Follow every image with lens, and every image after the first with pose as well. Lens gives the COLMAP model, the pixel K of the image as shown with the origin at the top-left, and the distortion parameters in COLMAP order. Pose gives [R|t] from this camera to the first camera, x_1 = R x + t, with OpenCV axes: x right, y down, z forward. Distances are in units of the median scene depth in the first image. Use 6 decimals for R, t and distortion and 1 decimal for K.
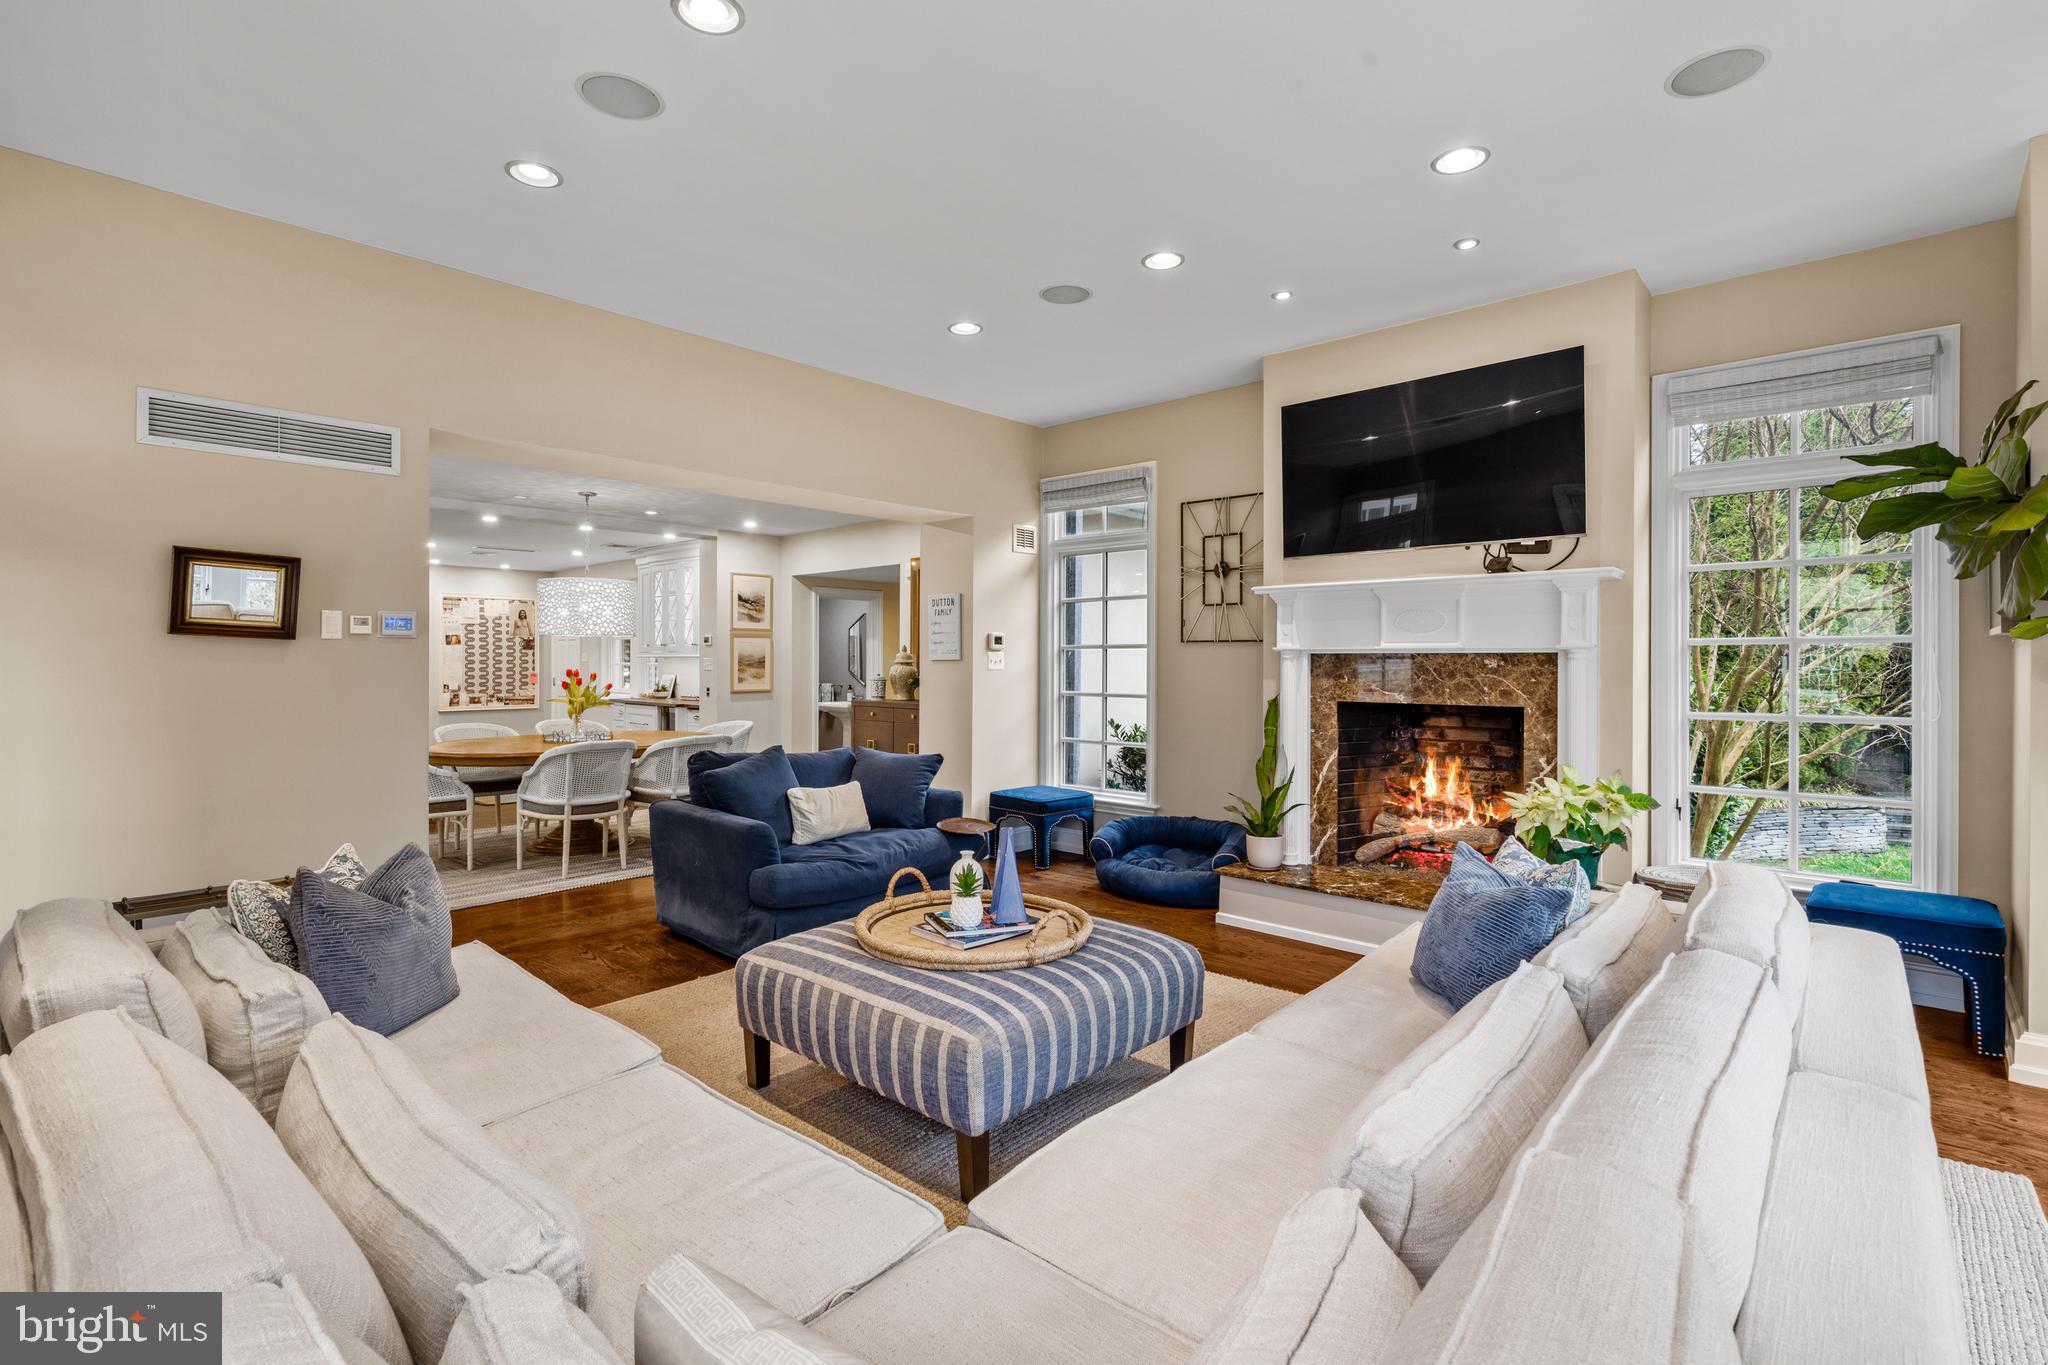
lens RADIAL K [[942.1, 0, 1025.2], [0, 942.1, 670.0], [0, 0, 1]] dist [-0.000202, -0.000007]
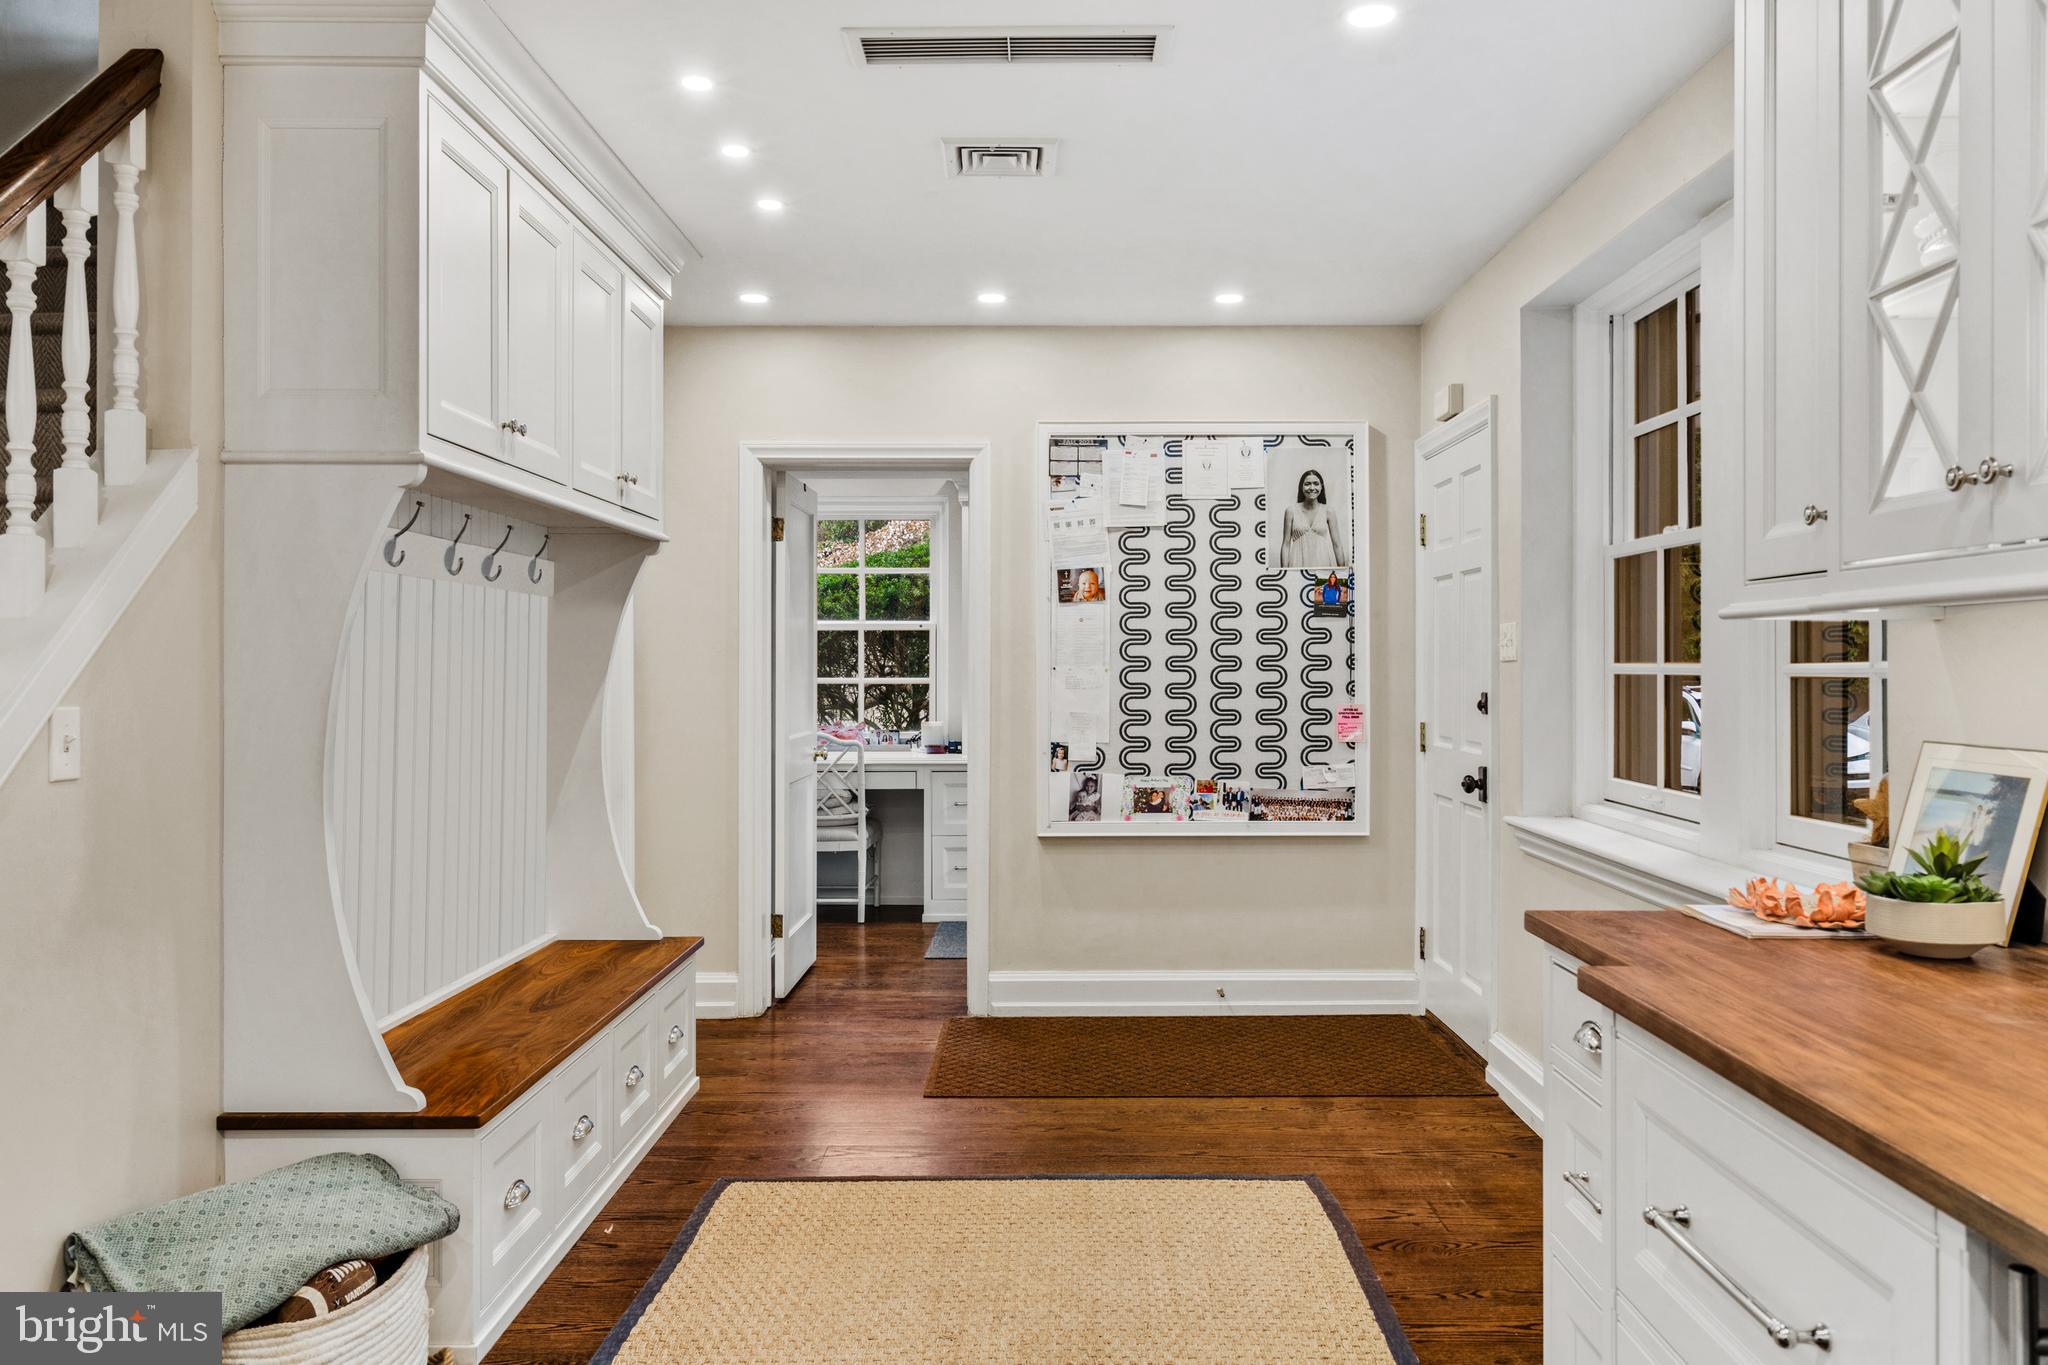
lens RADIAL K [[1519.5, 0, 1025.2], [0, 1519.5, 680.7], [0, 0, 1]] dist [0.001108, 0.000071]
pose [[0.663221, -0.003921, -0.748413, -0.268300], [-0.004811, 0.999943, -0.009502, 0.000937], [0.748408, 0.009903, 0.663165, 0.664812]]
